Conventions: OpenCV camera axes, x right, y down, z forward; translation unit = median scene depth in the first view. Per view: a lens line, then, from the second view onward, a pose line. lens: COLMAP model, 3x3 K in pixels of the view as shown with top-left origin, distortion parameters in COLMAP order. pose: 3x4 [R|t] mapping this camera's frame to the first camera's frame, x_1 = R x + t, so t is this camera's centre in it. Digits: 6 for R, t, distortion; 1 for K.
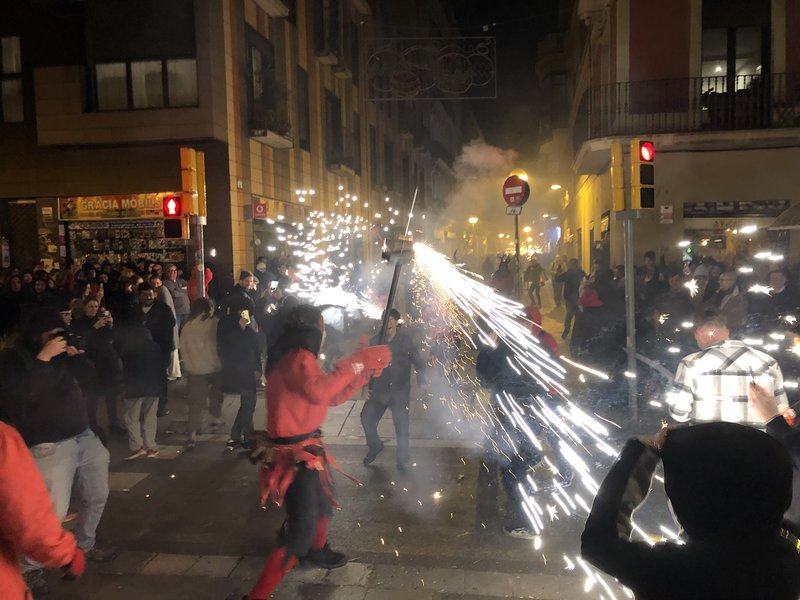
lens RADIAL K [[646.1, 0, 400.0], [0, 646.1, 300.0], [0, 0, 1]] dist [0.003204, -0.000181]
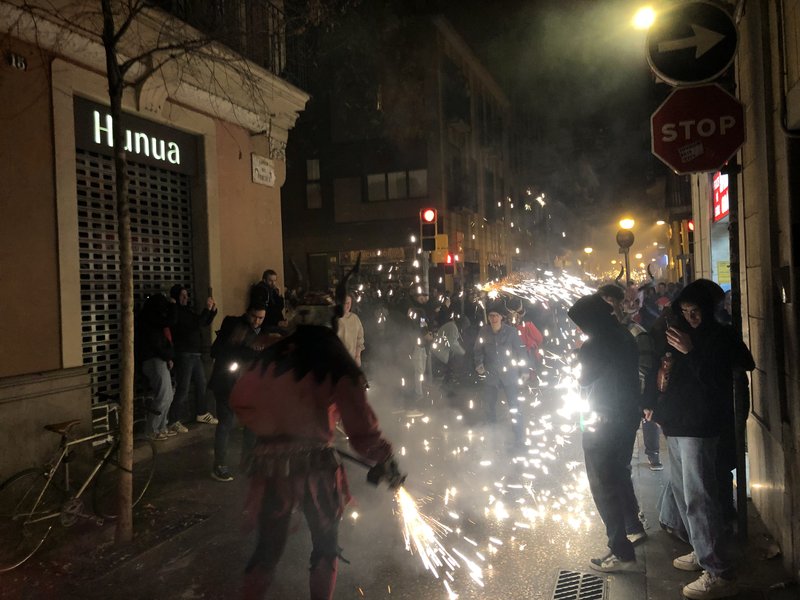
lens RADIAL K [[646.1, 0, 400.0], [0, 646.1, 300.0], [0, 0, 1]] dist [0.003204, -0.000181]
pose [[0.986020, -0.013962, -0.166040, -0.081457], [0.006874, 0.999043, -0.043186, 0.036558], [0.166484, 0.041441, 0.985173, -0.545657]]
